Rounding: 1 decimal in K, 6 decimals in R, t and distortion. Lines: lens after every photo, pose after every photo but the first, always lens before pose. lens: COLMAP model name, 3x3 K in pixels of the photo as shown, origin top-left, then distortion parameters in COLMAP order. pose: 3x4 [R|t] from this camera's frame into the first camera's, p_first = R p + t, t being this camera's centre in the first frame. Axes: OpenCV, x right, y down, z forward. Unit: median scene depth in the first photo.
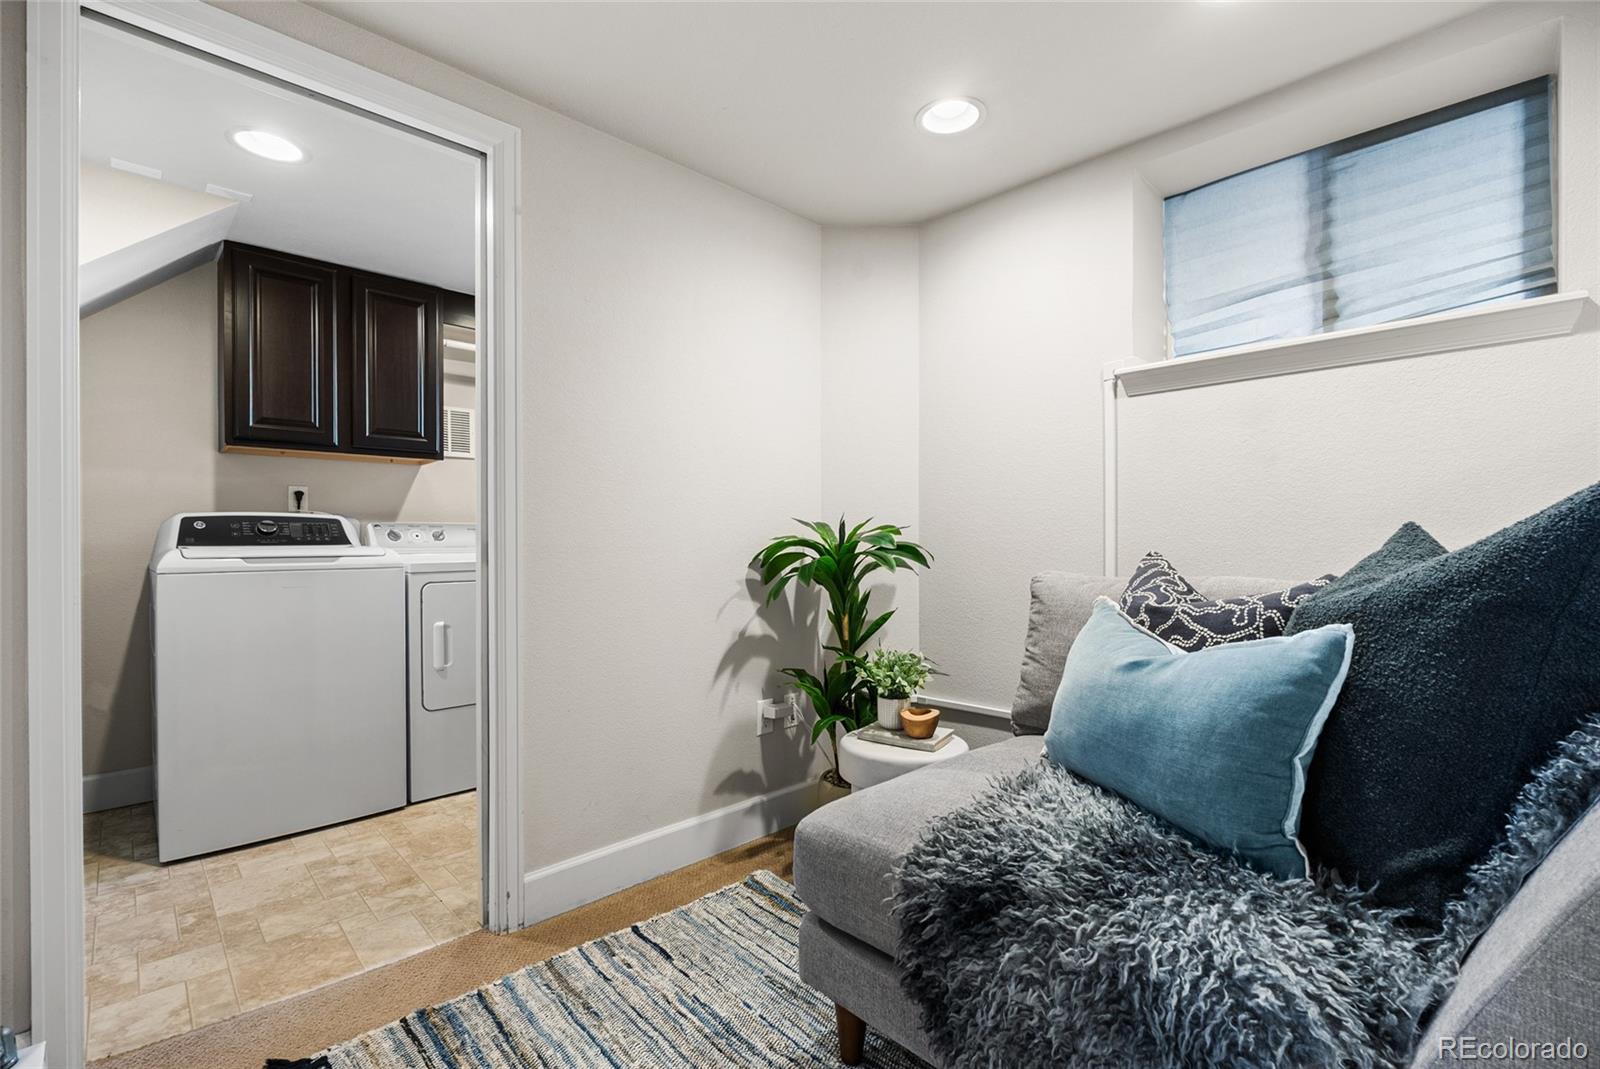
lens RADIAL K [[709.0, 0, 799.6], [0, 709.0, 533.0], [0, 0, 1]] dist [-0.003611, 0.000463]
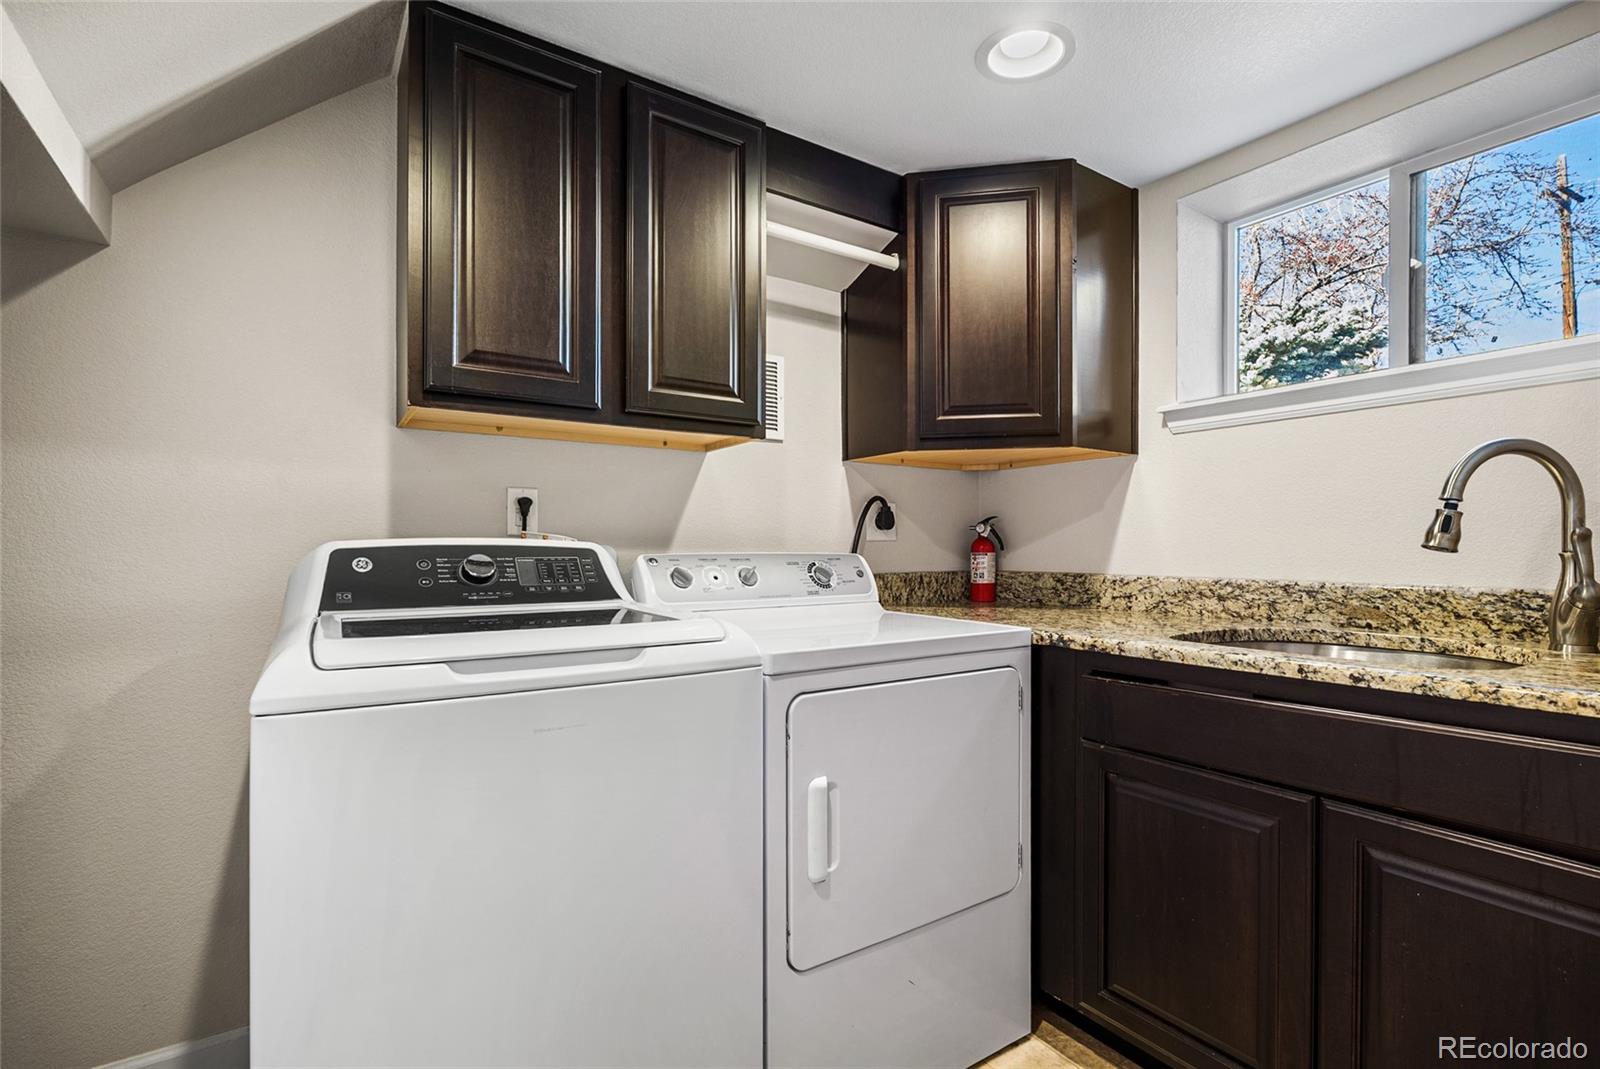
lens RADIAL K [[732.6, 0, 800.0], [0, 732.6, 534.5], [0, 0, 1]] dist [0.000566, 0.000662]
pose [[0.983706, 0.000921, -0.179783, -0.420157], [-0.002348, 0.999967, -0.007725, -0.028287], [0.179770, 0.008021, 0.983676, 0.509152]]
